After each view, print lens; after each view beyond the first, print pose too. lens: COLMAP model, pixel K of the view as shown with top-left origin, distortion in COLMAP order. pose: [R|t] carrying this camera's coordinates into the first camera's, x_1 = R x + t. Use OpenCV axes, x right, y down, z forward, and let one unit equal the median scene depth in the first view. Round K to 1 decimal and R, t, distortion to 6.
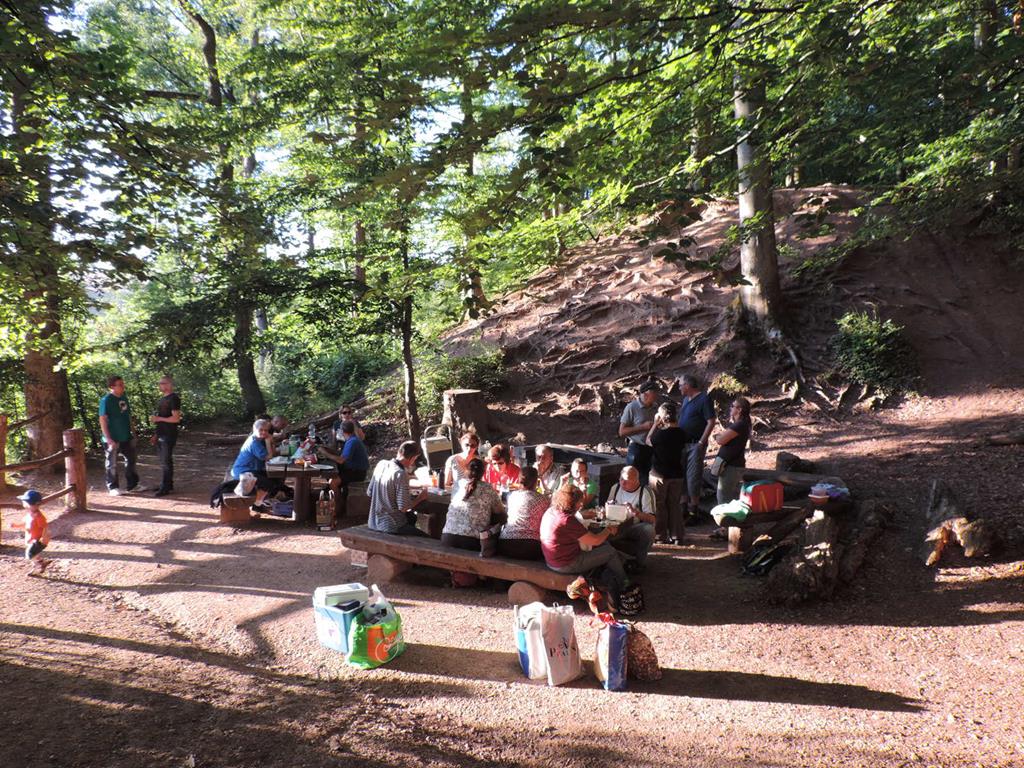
lens RADIAL K [[822.3, 0, 516.8], [0, 822.3, 388.0], [0, 0, 1]] dist [-0.017194, 0.008212]
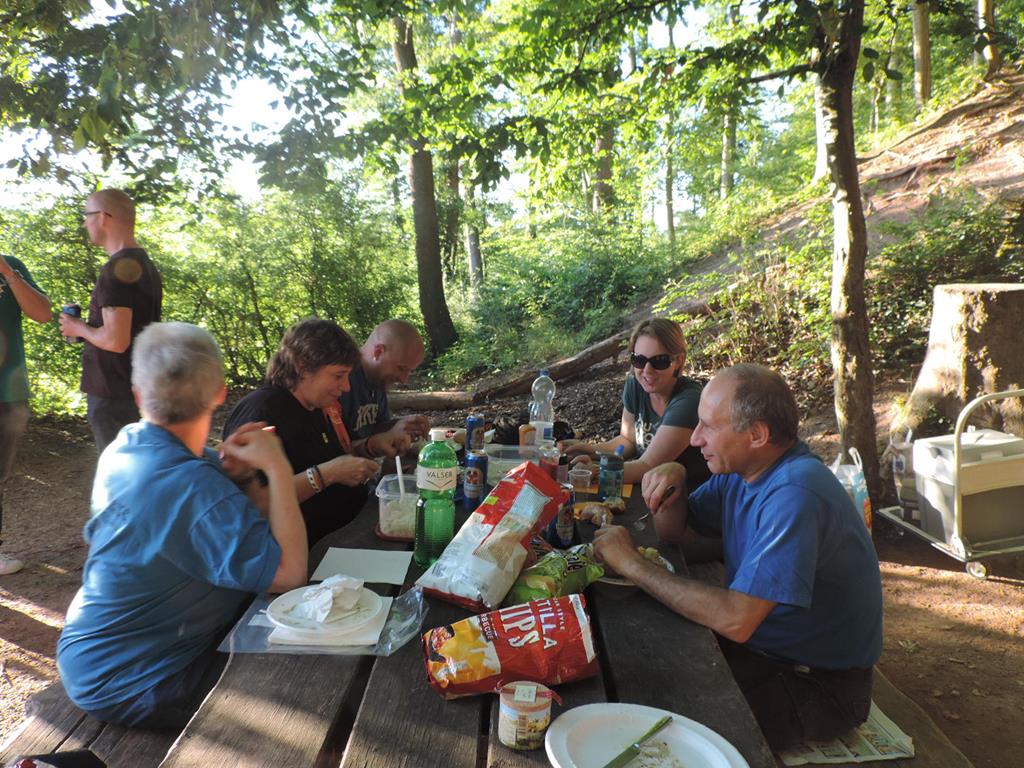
lens RADIAL K [[822.3, 0, 516.8], [0, 822.3, 388.0], [0, 0, 1]] dist [-0.017194, 0.008212]
pose [[0.966457, 0.034531, -0.254496, -0.140913], [-0.021124, 0.998250, 0.055227, 0.025256], [0.255958, -0.047998, 0.965496, 0.551669]]
